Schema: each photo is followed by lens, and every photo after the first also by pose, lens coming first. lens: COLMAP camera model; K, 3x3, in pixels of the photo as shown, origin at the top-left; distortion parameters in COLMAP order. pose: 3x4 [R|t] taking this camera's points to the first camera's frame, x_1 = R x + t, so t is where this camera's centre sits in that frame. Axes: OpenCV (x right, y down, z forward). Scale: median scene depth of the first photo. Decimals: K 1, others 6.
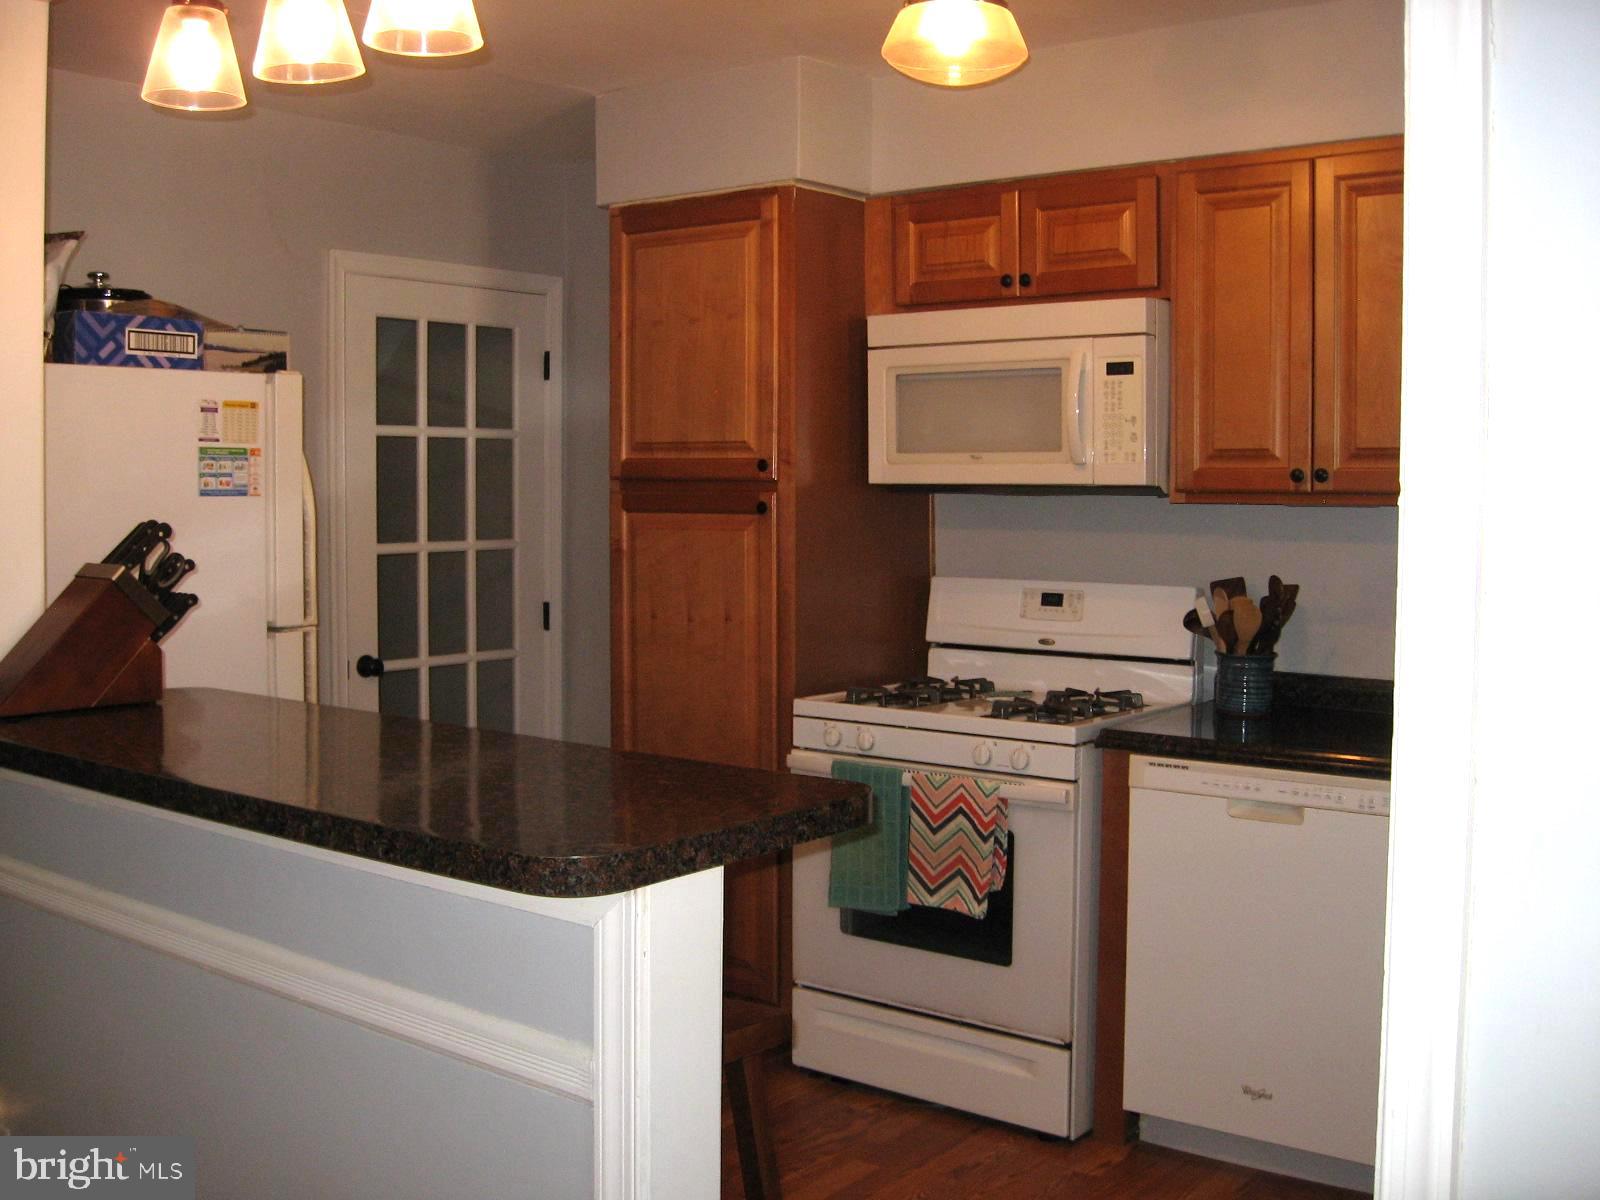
lens RADIAL K [[1662.1, 0, 800.0], [0, 1662.1, 600.0], [0, 0, 1]] dist [-0.130124, -0.008148]
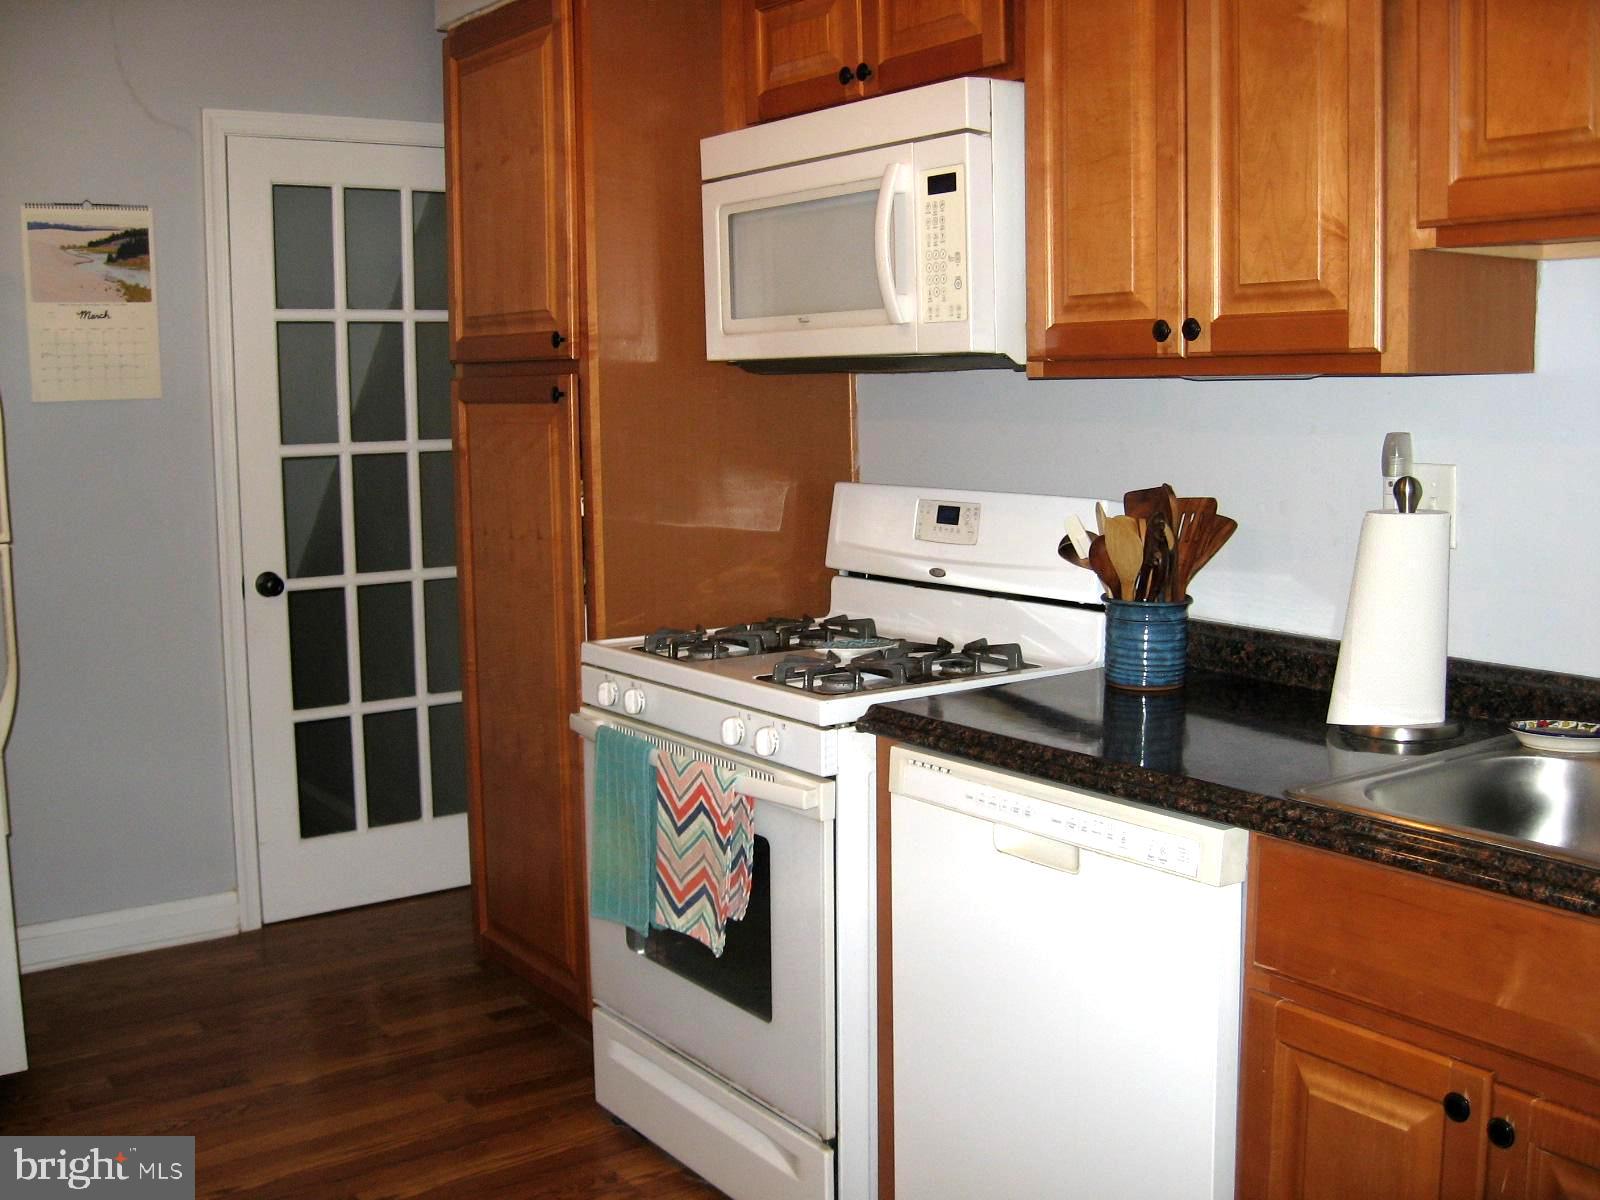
lens RADIAL K [[1662.1, 0, 800.0], [0, 1662.1, 600.0], [0, 0, 1]] dist [-0.130124, -0.008148]
pose [[0.959838, 0.022284, -0.279669, 0.310211], [-0.005702, 0.998184, 0.059965, -0.006793], [0.280498, -0.055962, 0.958222, 0.290975]]
